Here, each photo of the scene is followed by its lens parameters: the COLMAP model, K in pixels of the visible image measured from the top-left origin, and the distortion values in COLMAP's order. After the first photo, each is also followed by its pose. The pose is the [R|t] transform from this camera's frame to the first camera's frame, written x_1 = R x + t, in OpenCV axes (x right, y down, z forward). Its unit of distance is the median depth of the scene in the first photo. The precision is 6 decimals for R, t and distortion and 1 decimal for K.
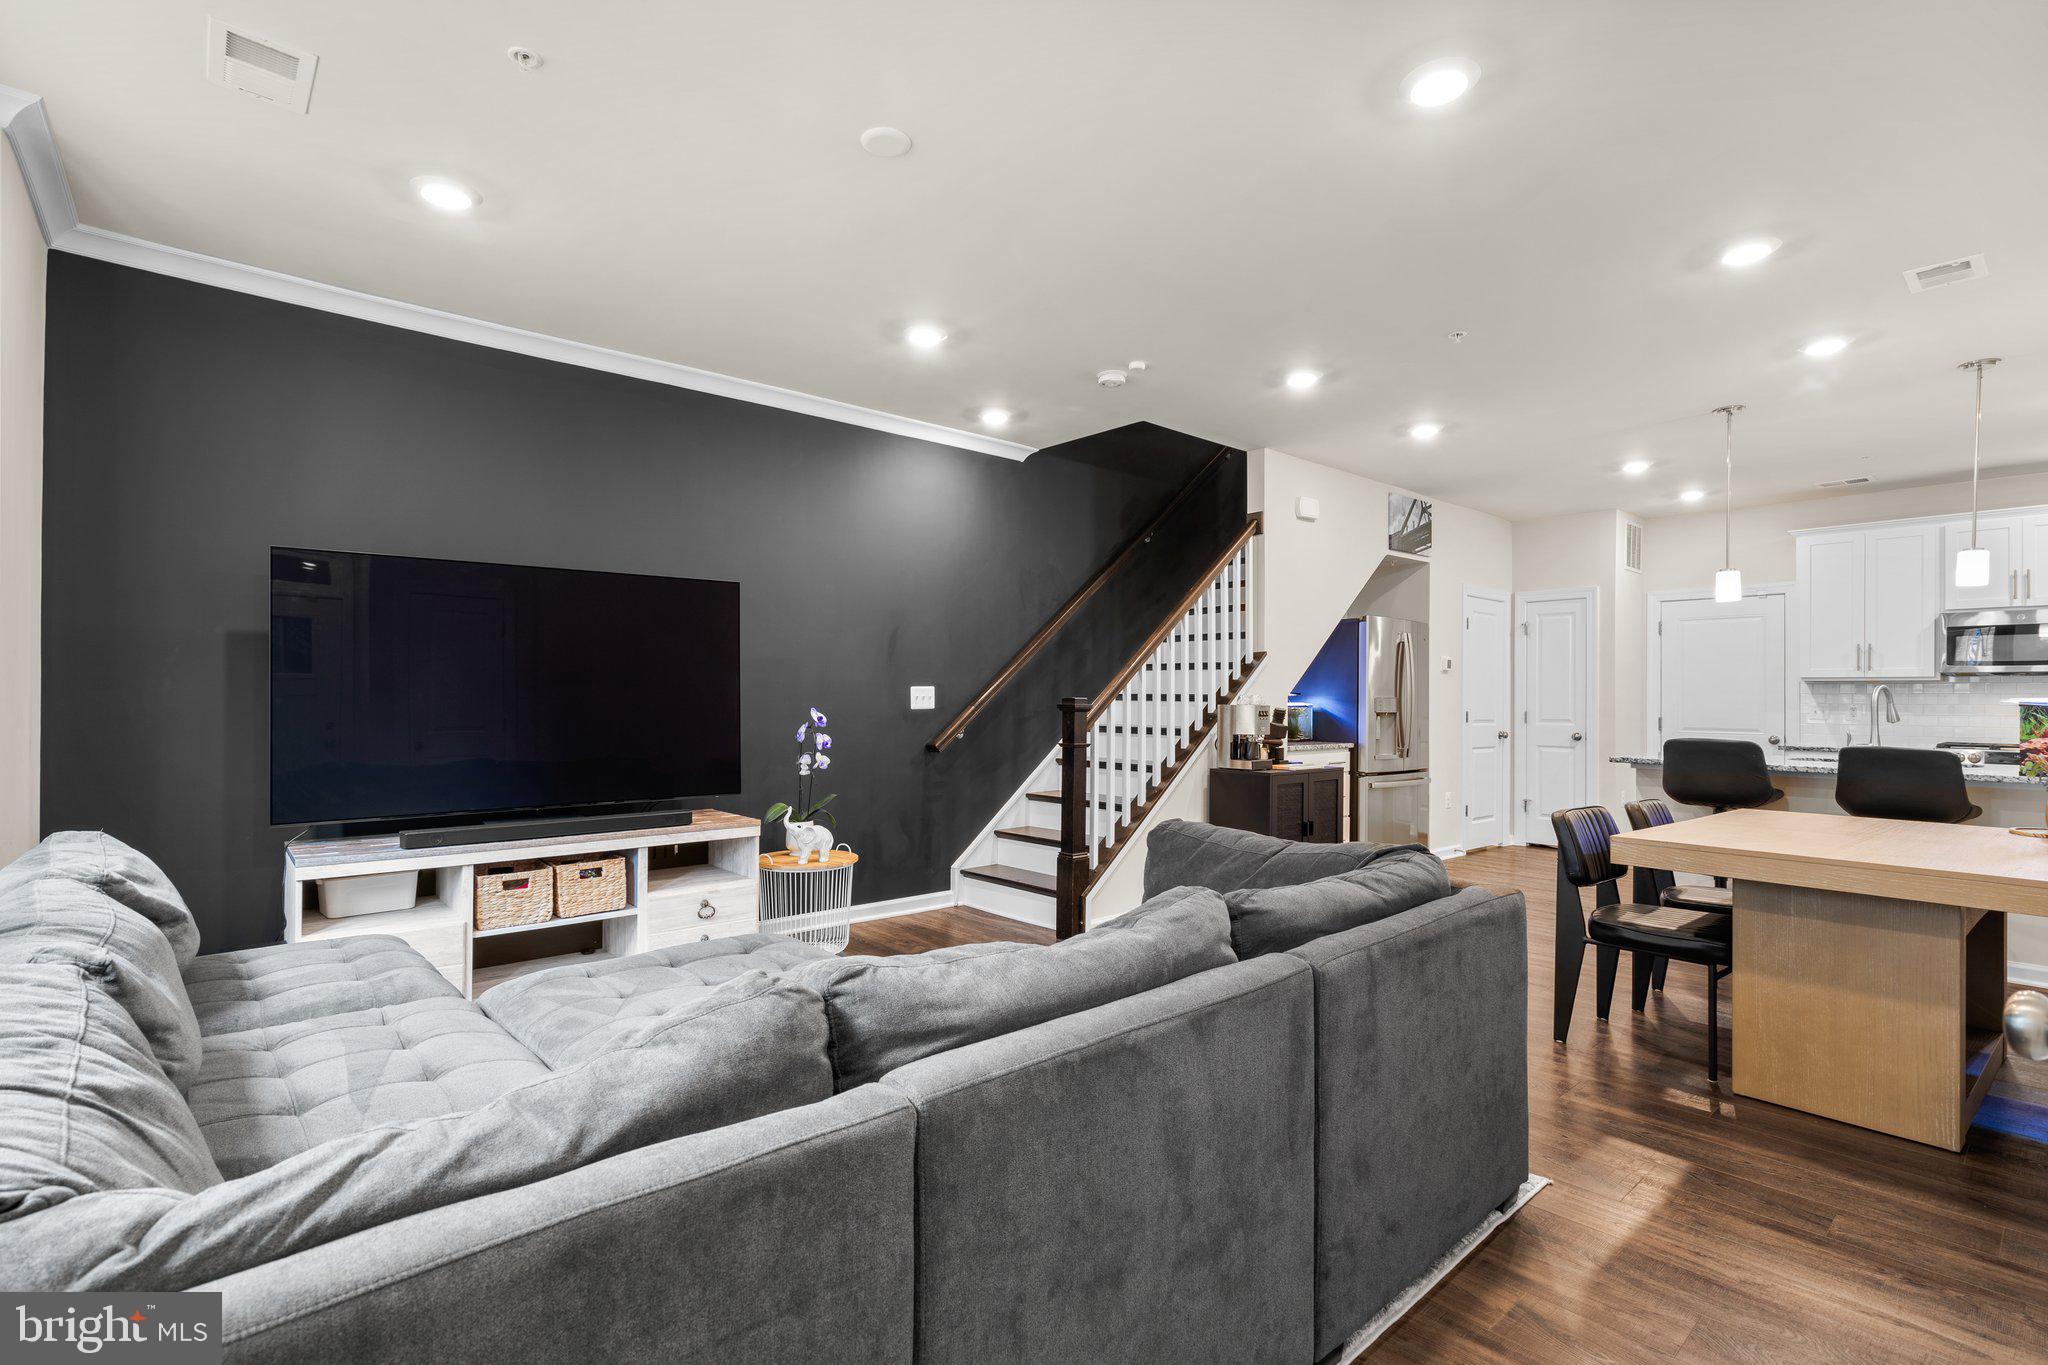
lens RADIAL K [[947.2, 0, 1024.5], [0, 947.2, 690.8], [0, 0, 1]] dist [-0.012156, -0.000222]
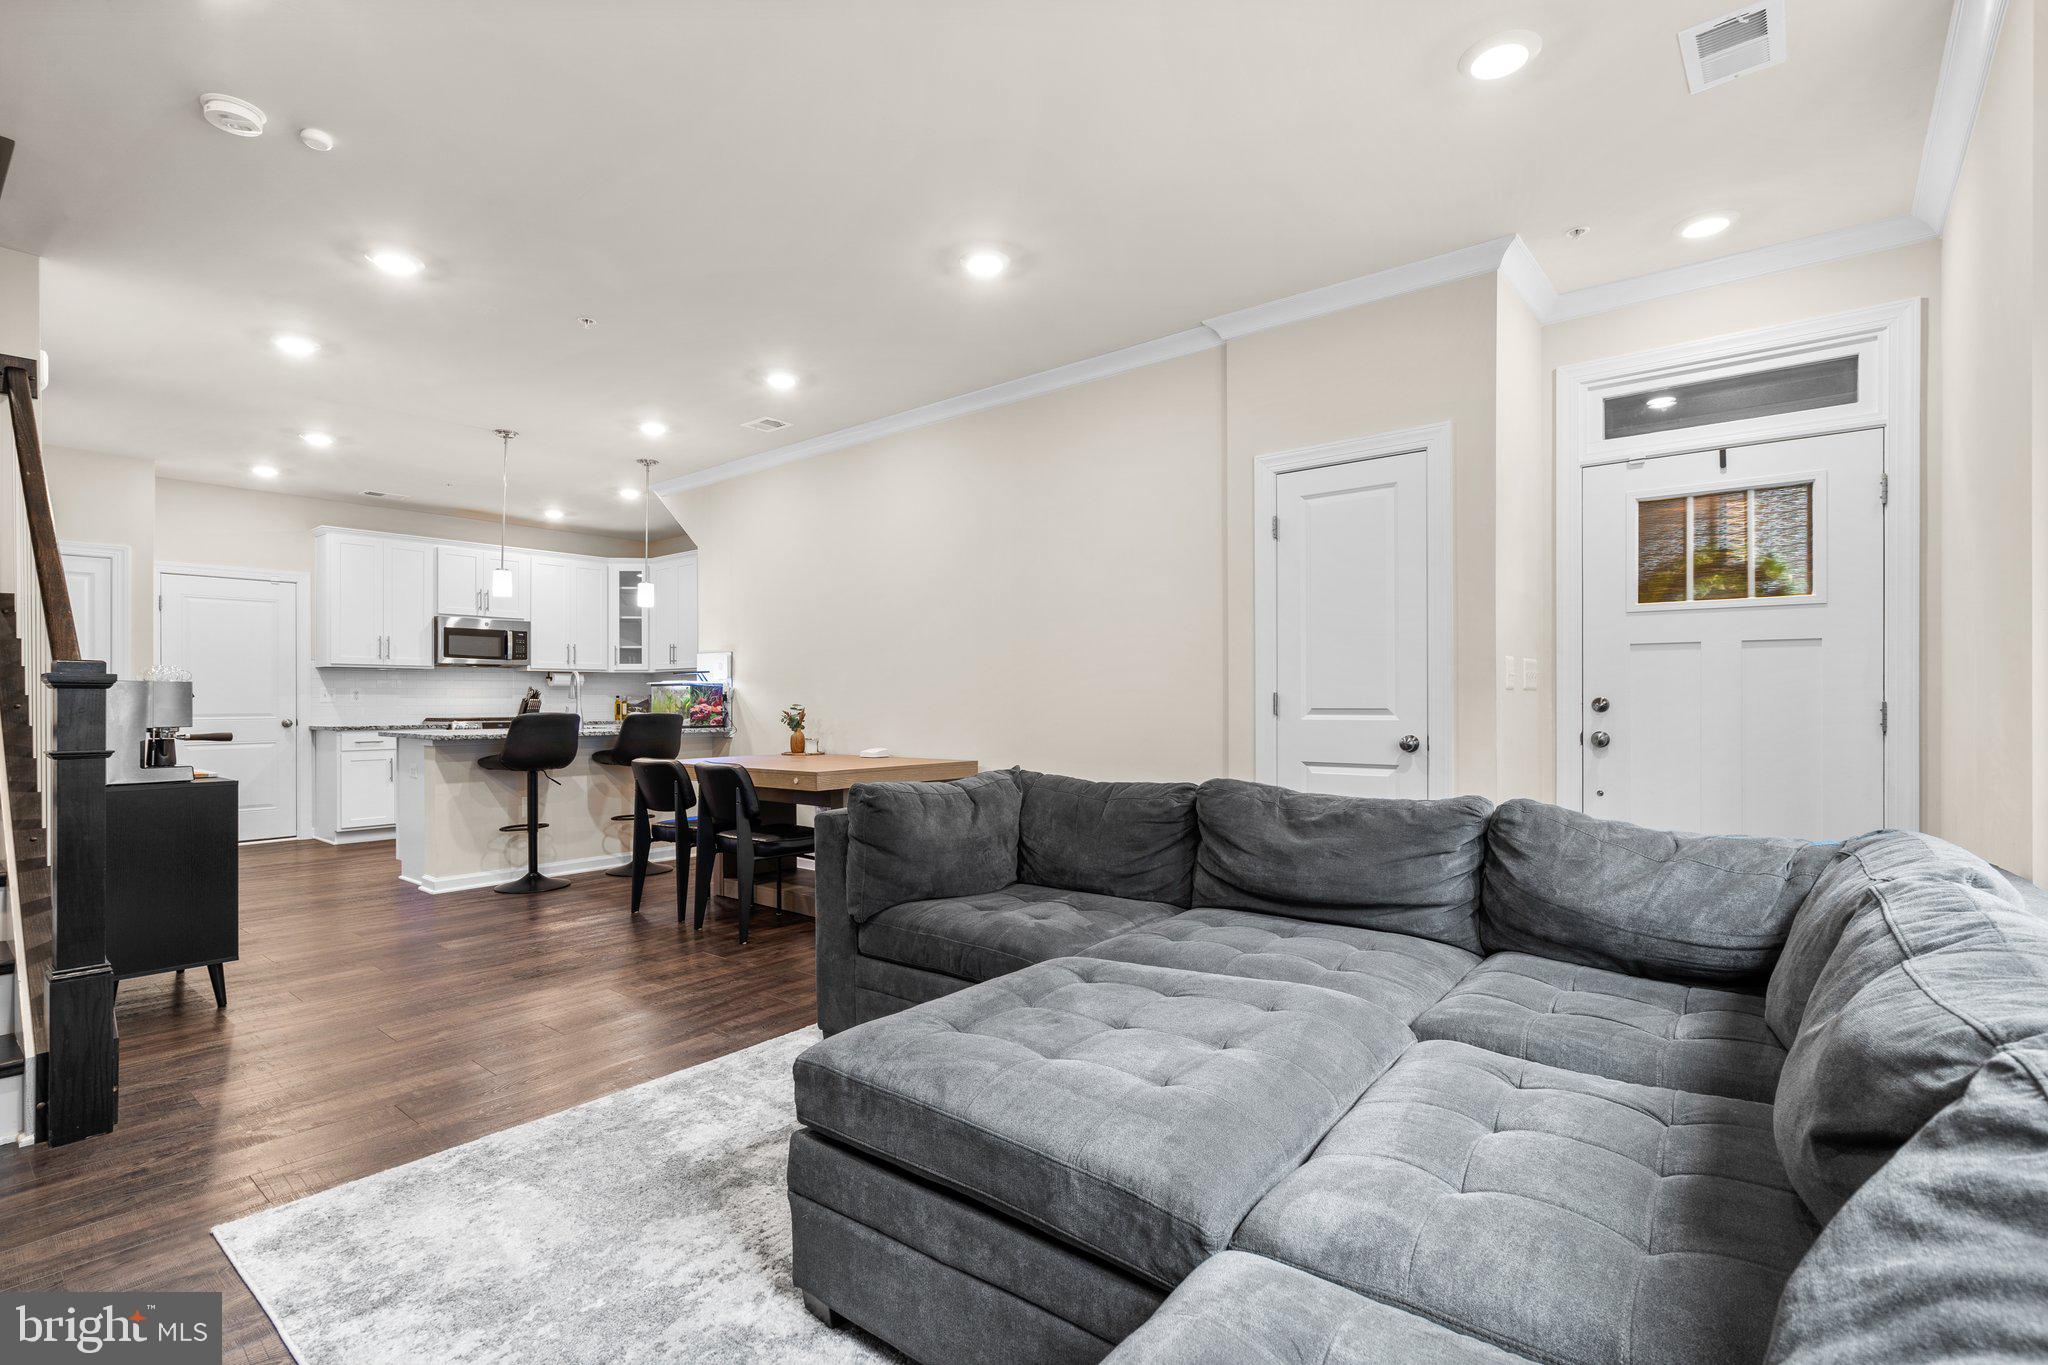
lens RADIAL K [[947.2, 0, 1024.5], [0, 947.2, 690.8], [0, 0, 1]] dist [-0.012156, -0.000222]
pose [[-0.198903, -0.000879, 0.980019, -0.397835], [0.001215, 0.999999, 0.001143, 0.017408], [-0.980018, 0.001418, -0.198901, 0.448721]]
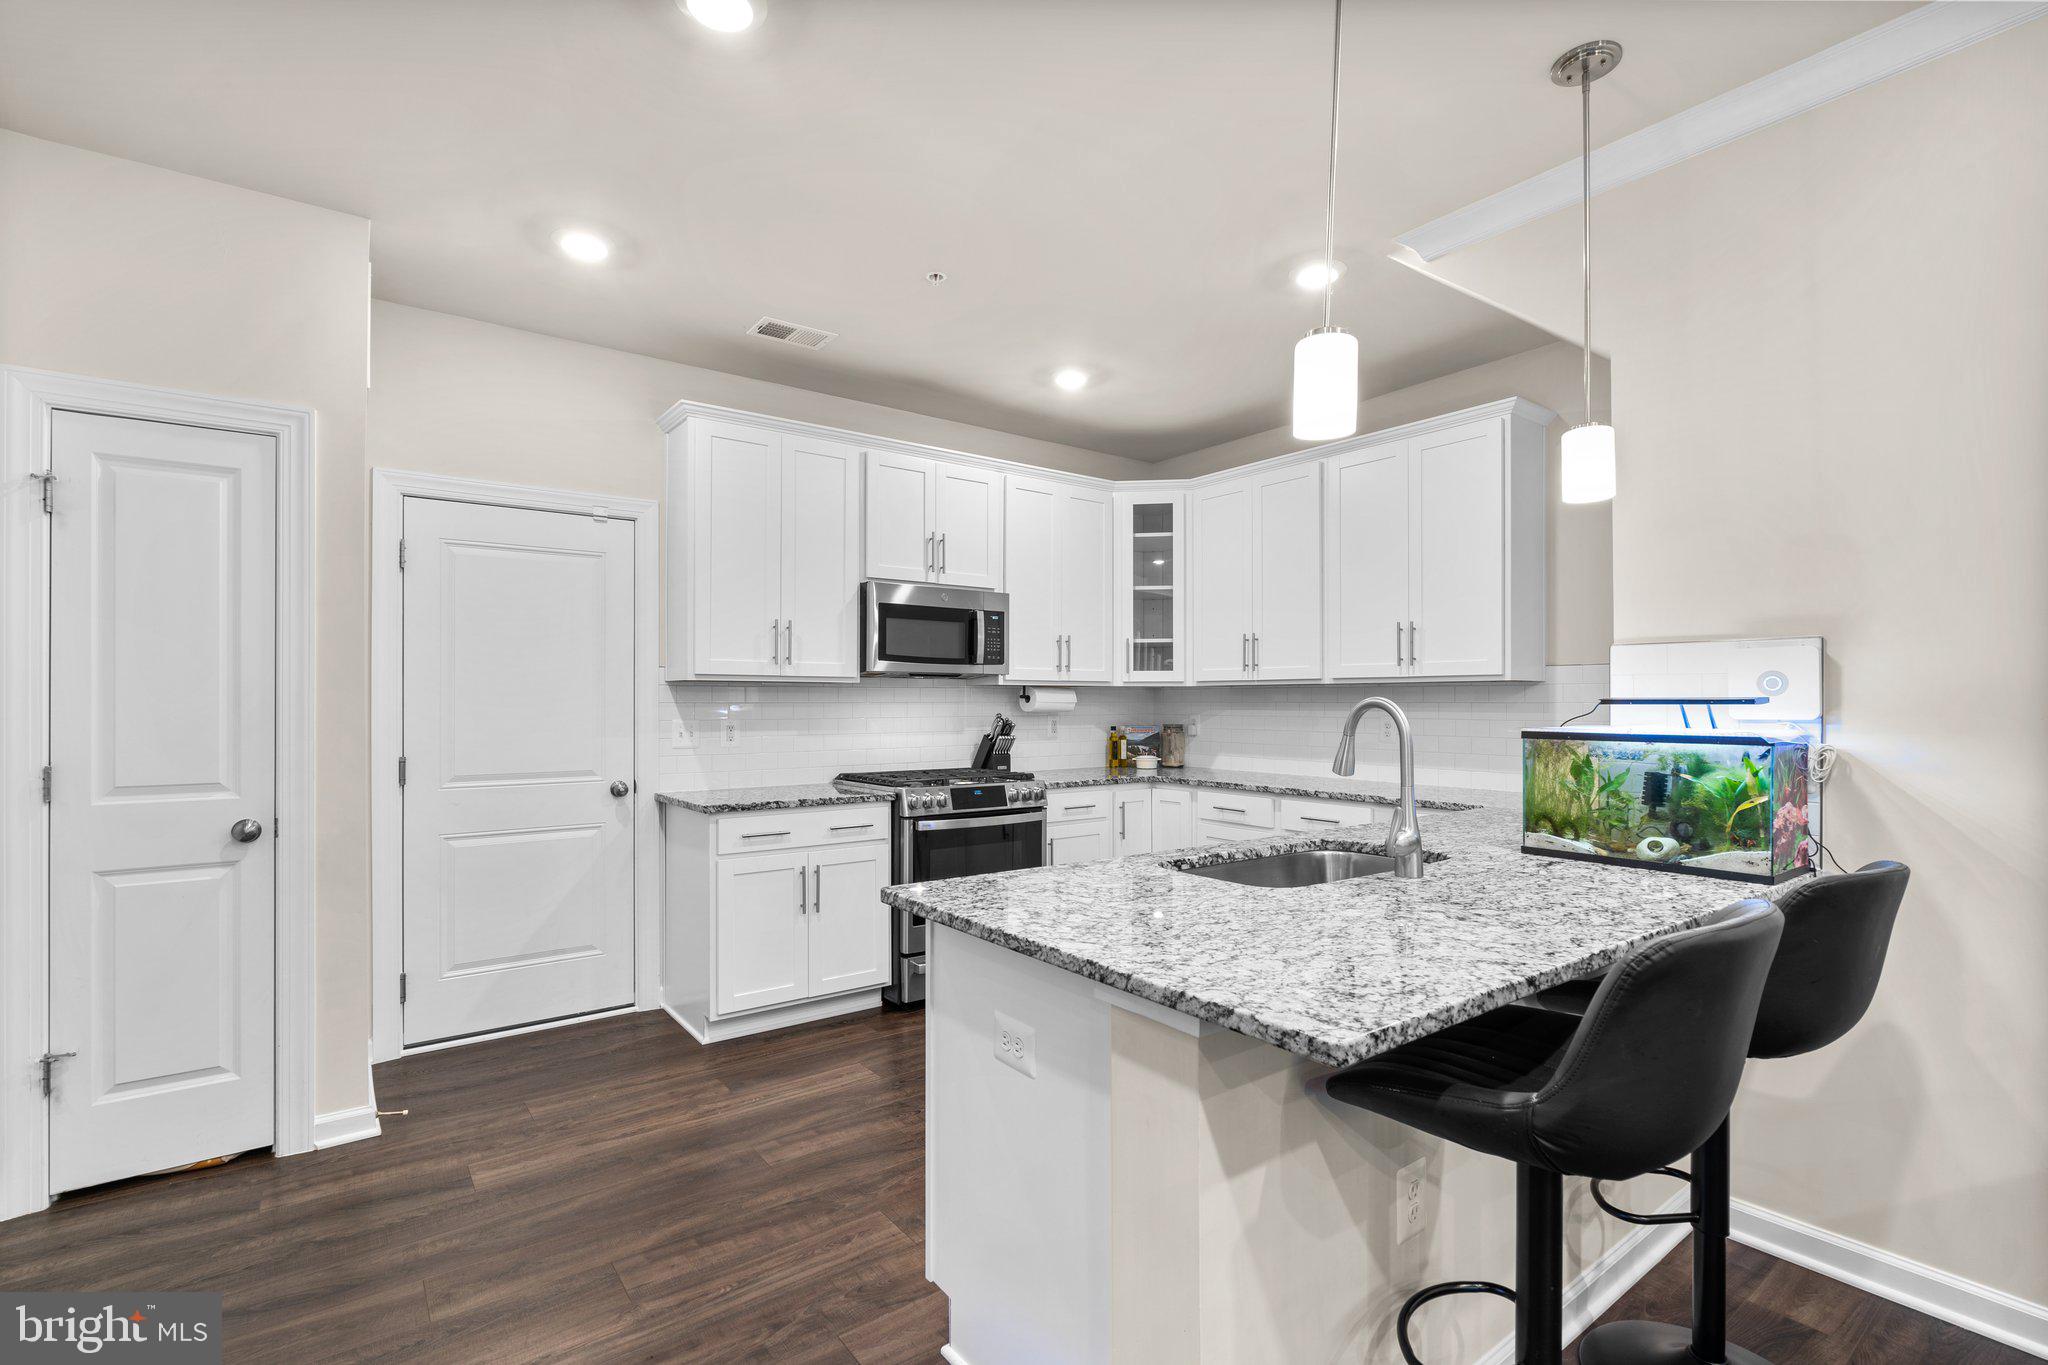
lens RADIAL K [[947.2, 0, 1024.5], [0, 947.2, 690.8], [0, 0, 1]] dist [-0.012156, -0.000222]
pose [[0.055443, 0.008292, 0.998427, 0.296402], [0.003117, 0.999959, -0.008478, 0.001348], [-0.998457, 0.003582, 0.055415, 0.799956]]
